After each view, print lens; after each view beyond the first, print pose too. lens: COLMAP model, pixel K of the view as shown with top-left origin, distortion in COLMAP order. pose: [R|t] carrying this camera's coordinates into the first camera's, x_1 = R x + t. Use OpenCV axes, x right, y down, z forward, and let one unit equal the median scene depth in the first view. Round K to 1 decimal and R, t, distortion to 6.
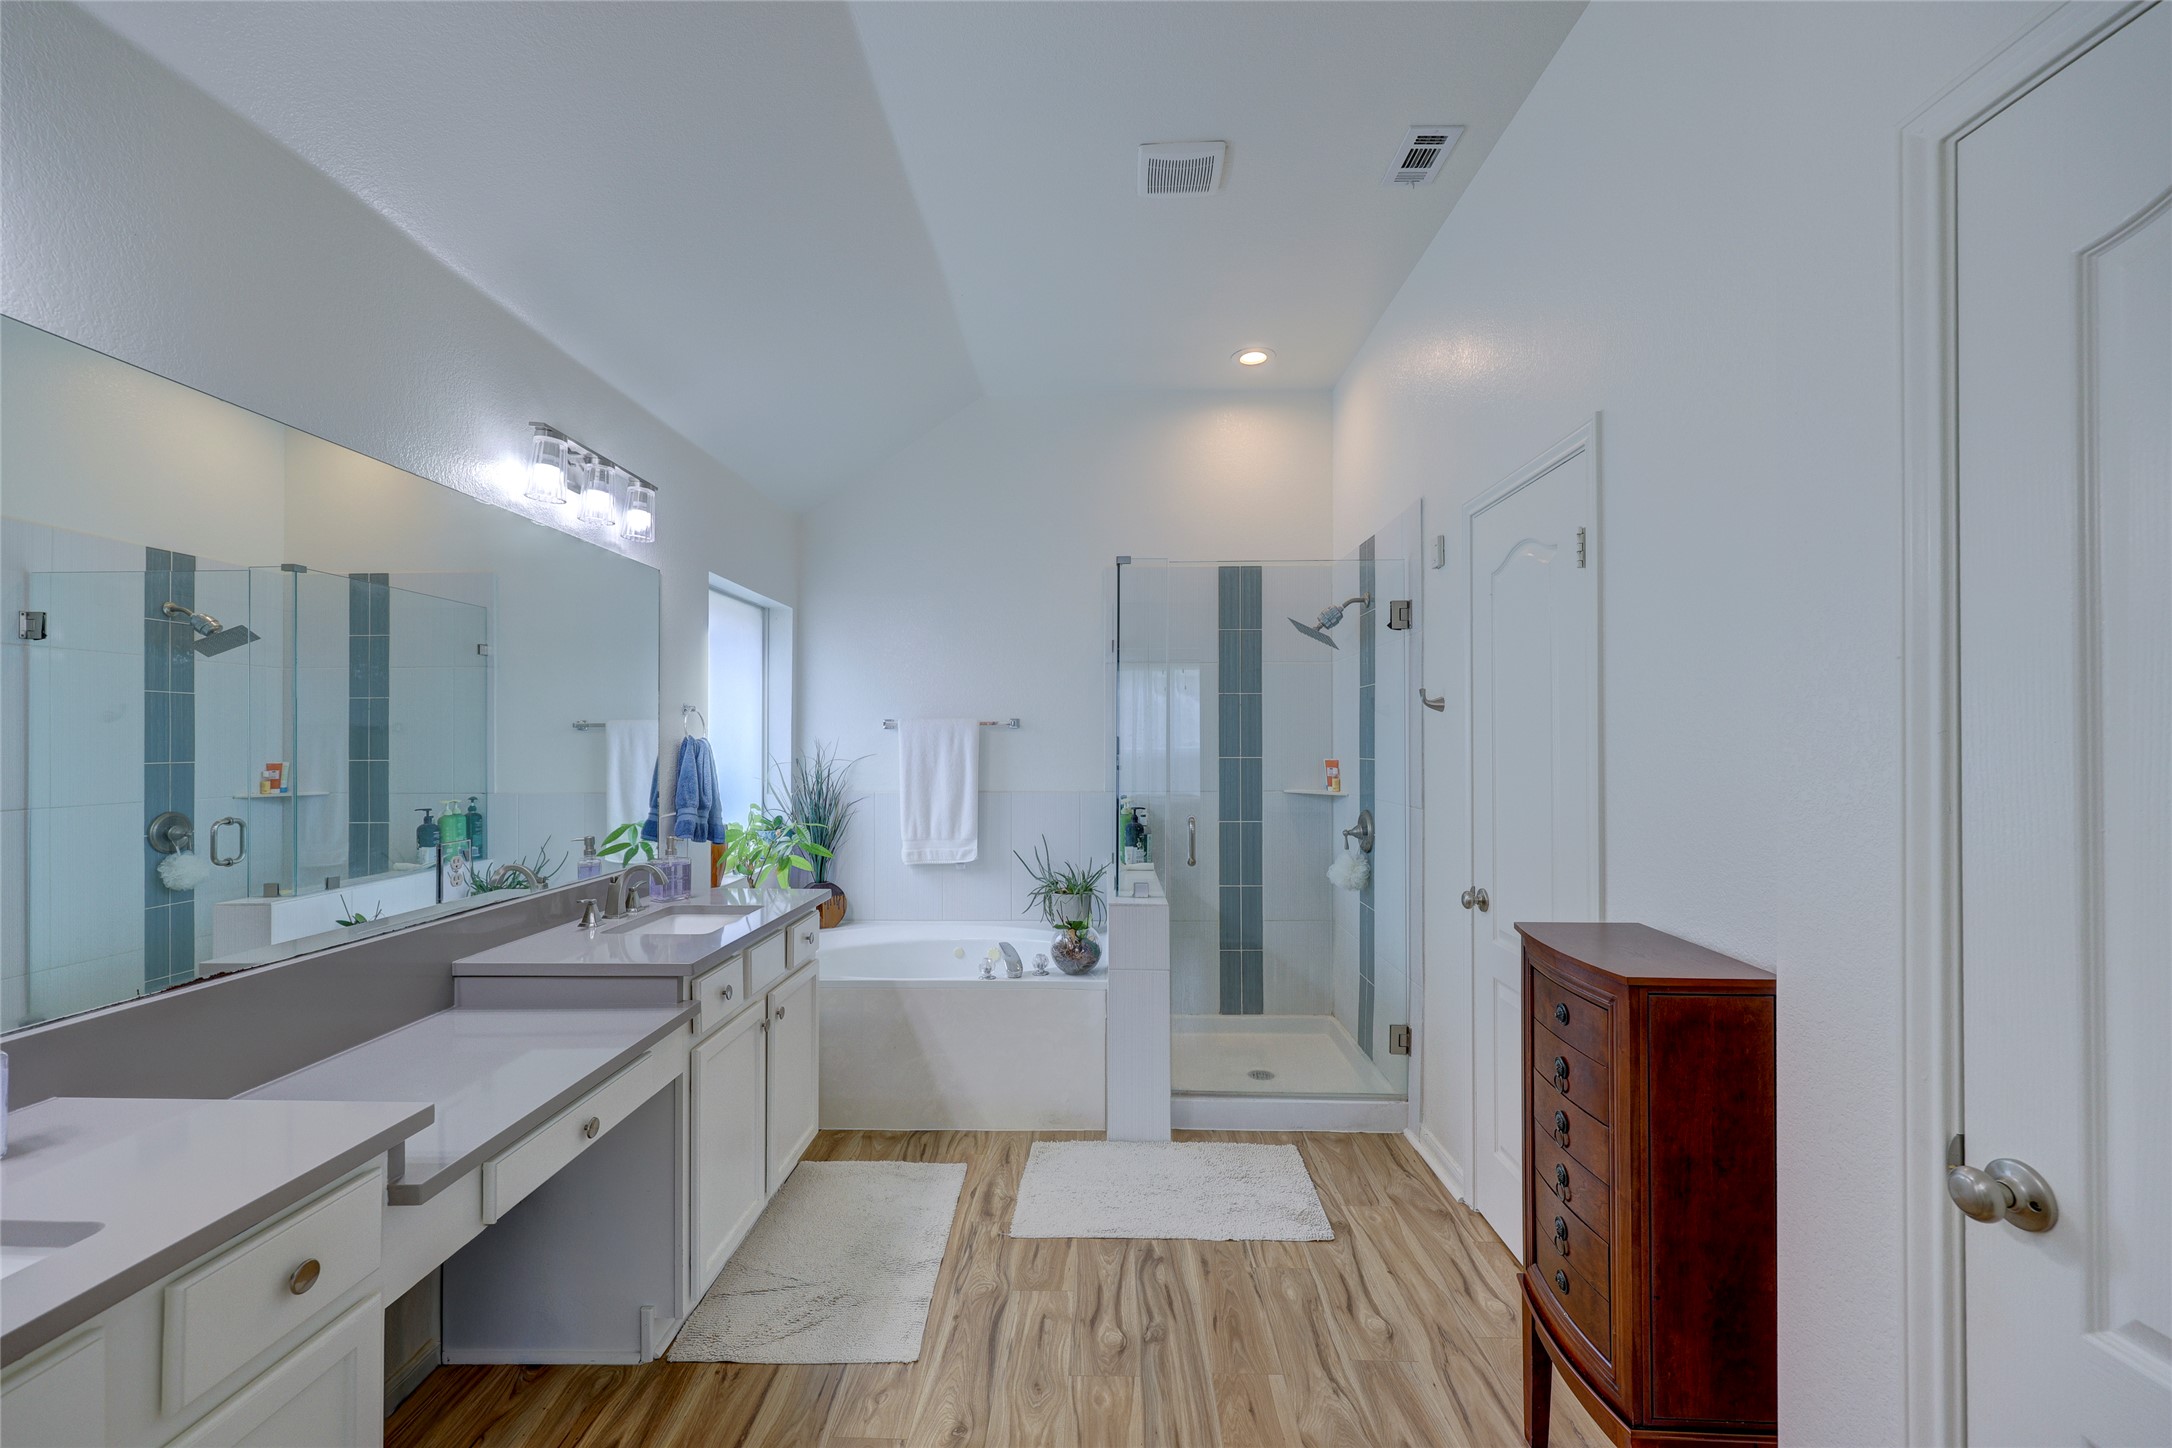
lens RADIAL K [[891.4, 0, 1072.7], [0, 891.4, 728.2], [0, 0, 1]] dist [-0.000348, 0.000093]
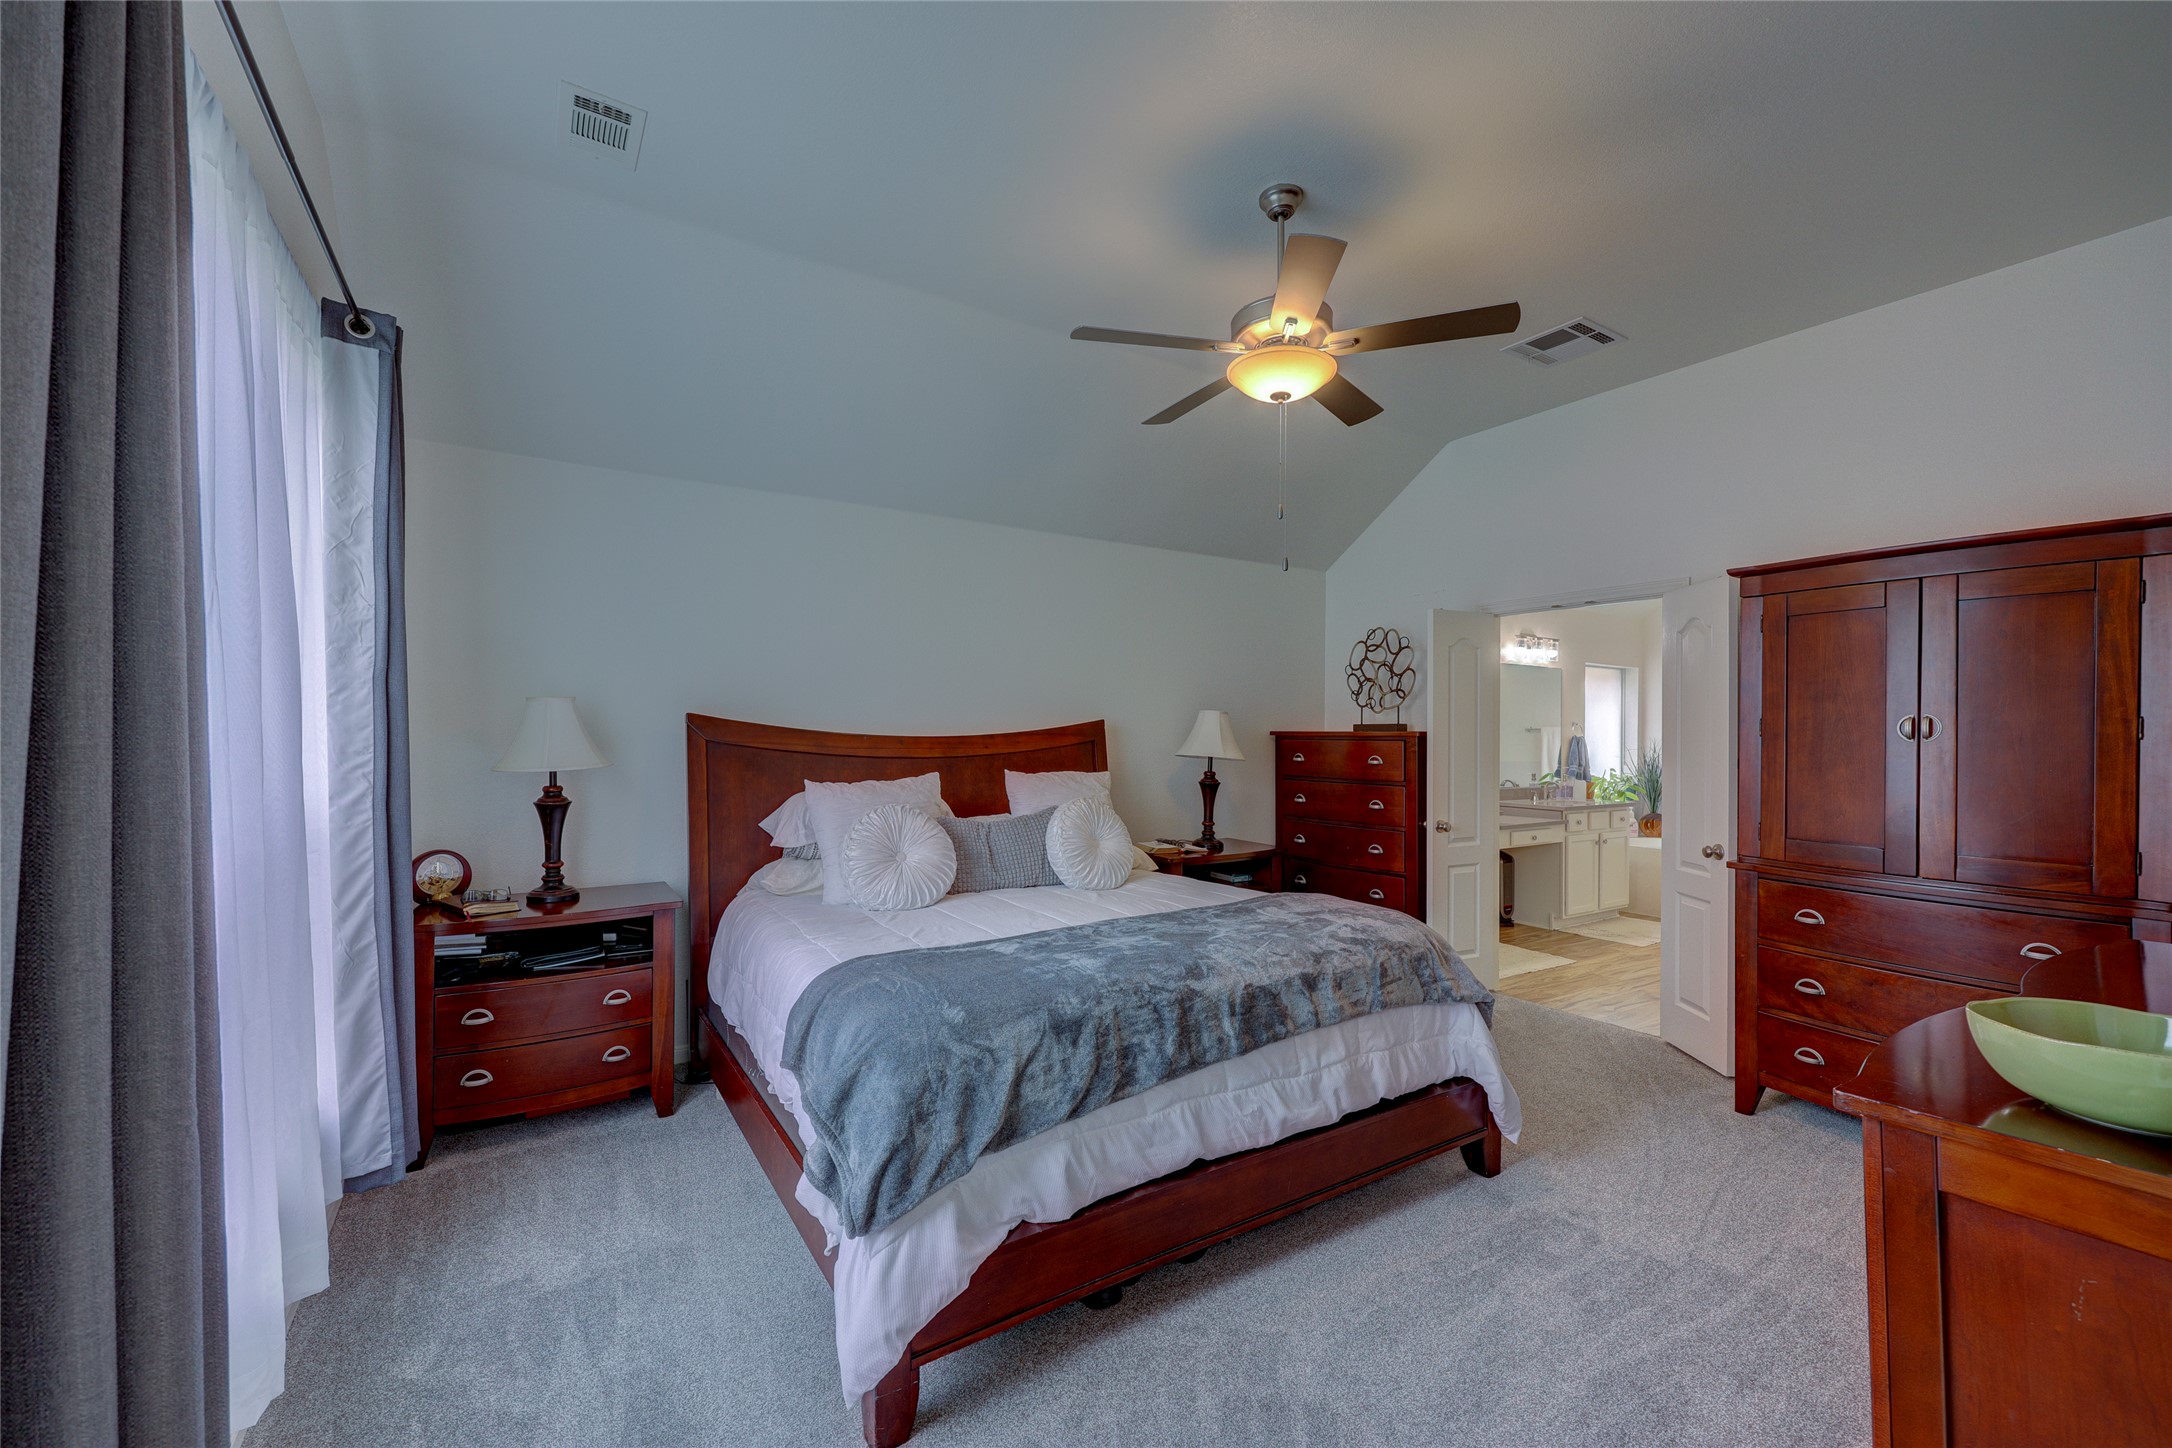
lens RADIAL K [[872.9, 0, 1083.1], [0, 872.9, 732.6], [0, 0, 1]] dist [-0.000316, 0.000246]
pose [[0.566036, 0.007897, -0.824342, 0.635885], [-0.000617, 0.999958, 0.009156, -0.016654], [0.824380, -0.004673, 0.566017, -1.193187]]
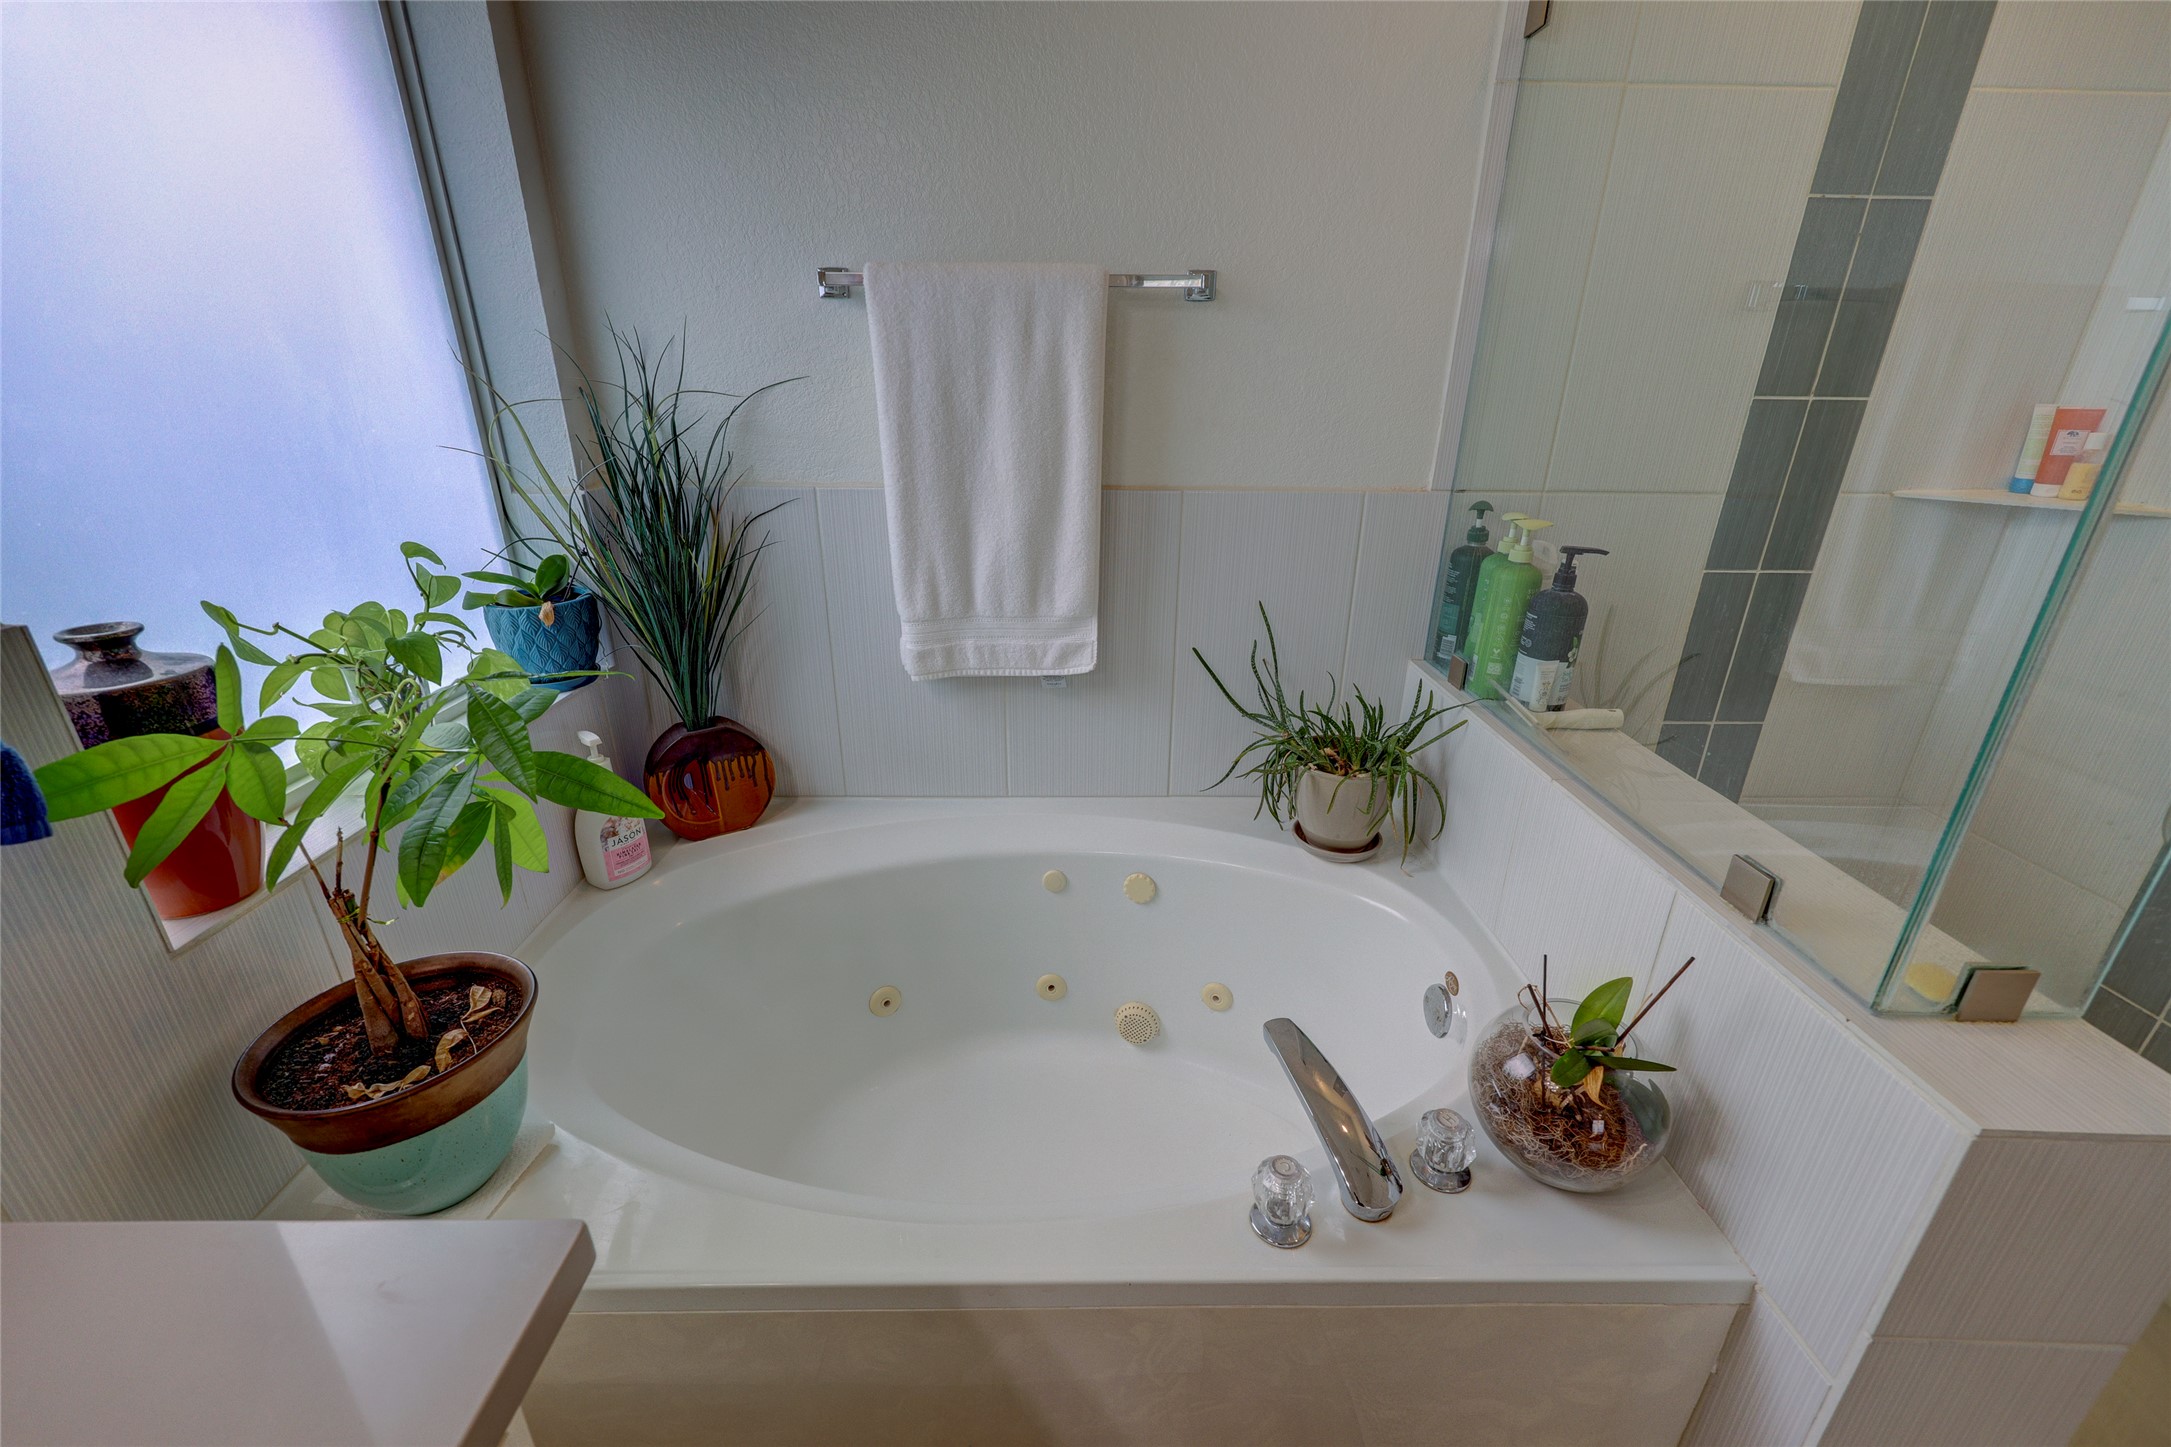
lens RADIAL K [[872.5, 0, 1082.6], [0, 872.5, 732.1], [0, 0, 1]] dist [-0.000316, 0.000246]
pose [[0.998707, -0.007563, 0.050266, -0.149240], [-0.012518, 0.921828, 0.387396, 0.027547], [-0.049267, -0.387525, 0.920542, 0.712497]]
